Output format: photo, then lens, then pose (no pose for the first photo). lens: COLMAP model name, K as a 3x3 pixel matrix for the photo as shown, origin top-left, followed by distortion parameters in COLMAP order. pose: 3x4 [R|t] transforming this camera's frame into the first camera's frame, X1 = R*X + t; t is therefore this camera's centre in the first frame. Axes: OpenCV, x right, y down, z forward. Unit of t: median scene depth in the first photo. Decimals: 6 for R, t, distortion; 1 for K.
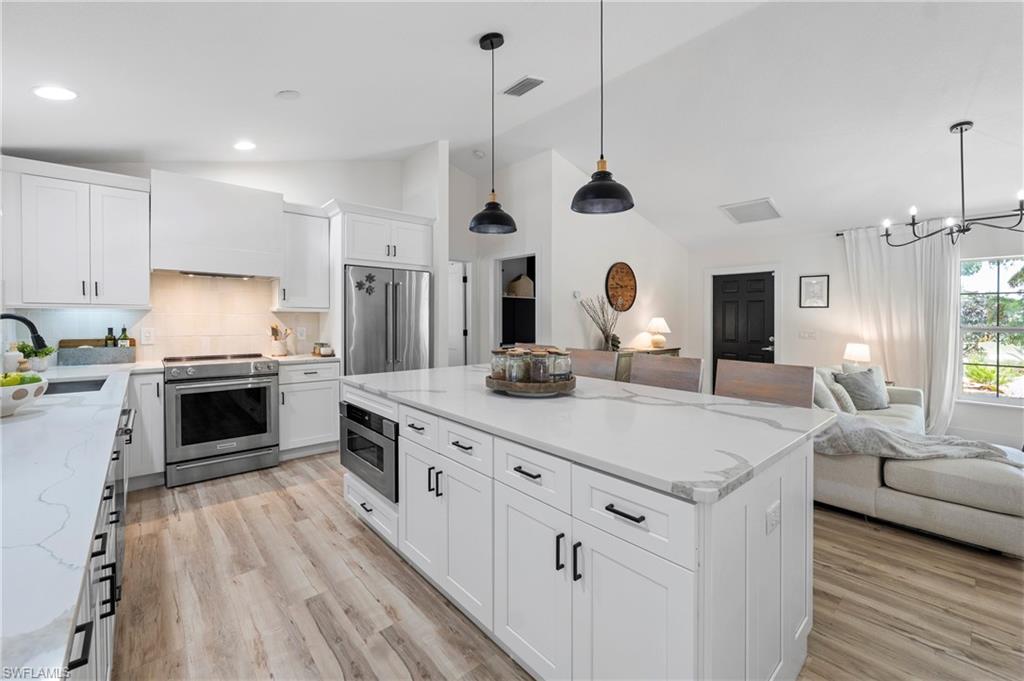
lens RADIAL K [[420.0, 0, 494.9], [0, 420.0, 316.7], [0, 0, 1]] dist [-0.009207, 0.001656]
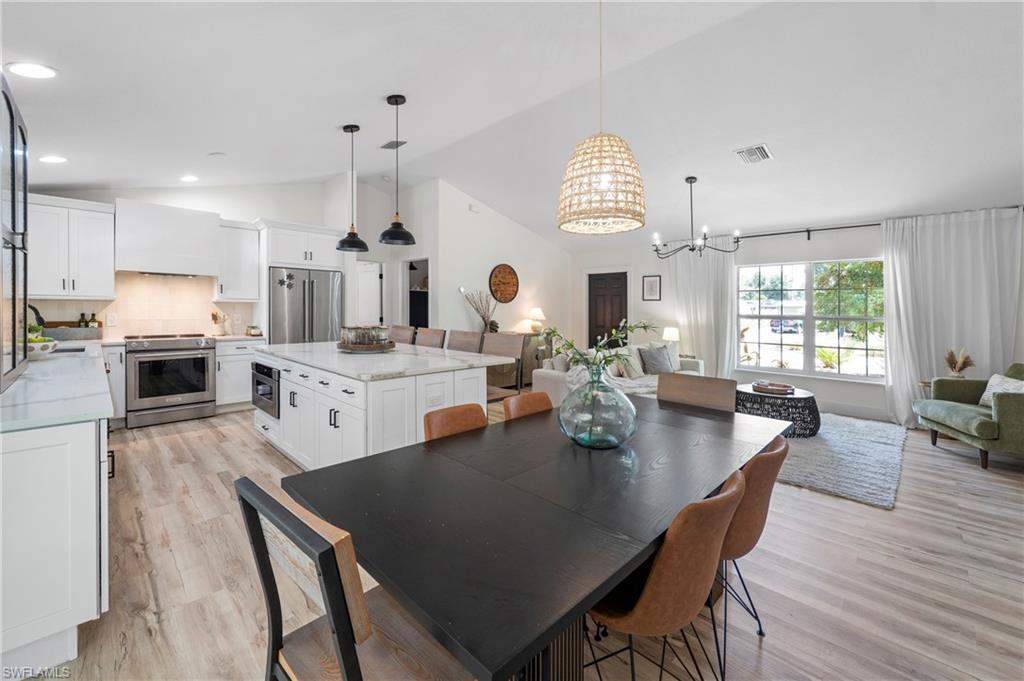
lens RADIAL K [[420.0, 0, 499.2], [0, 420.0, 307.4], [0, 0, 1]] dist [-0.009207, 0.001656]
pose [[0.997347, 0.004040, 0.072686, 0.297029], [-0.004019, 0.999992, -0.000442, 0.003135], [-0.072687, 0.000148, 0.997355, -0.408493]]
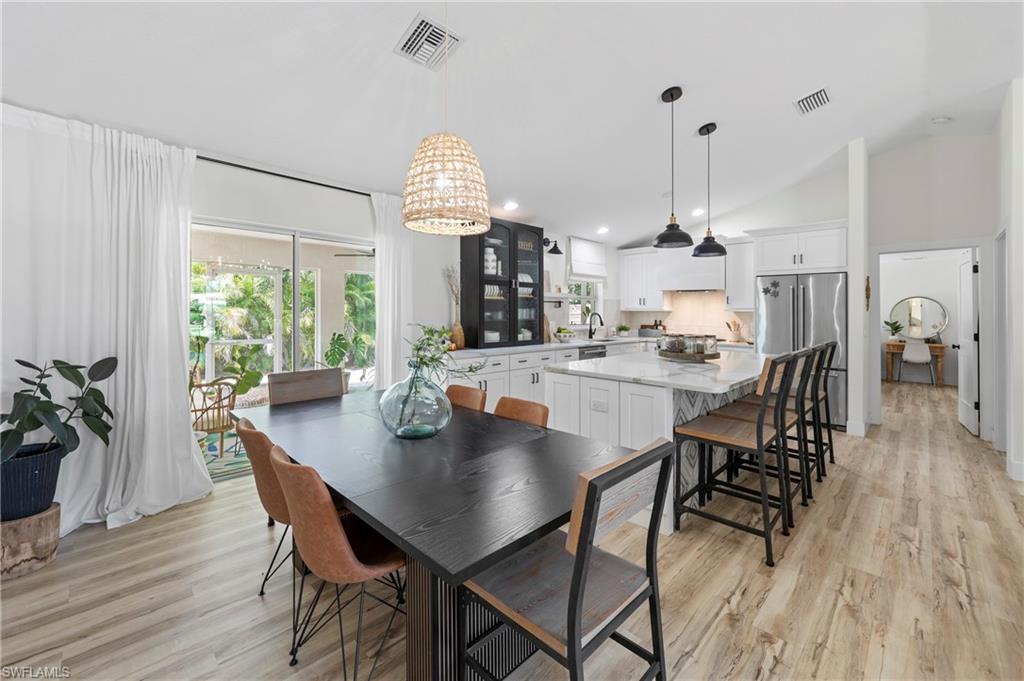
lens RADIAL K [[420.0, 0, 517.7], [0, 420.0, 309.4], [0, 0, 1]] dist [-0.009207, 0.001656]
pose [[0.085934, -0.013039, -0.996216, 0.995823], [-0.011566, 0.999834, -0.014084, 0.010964], [0.996234, 0.012733, 0.085769, 0.145044]]
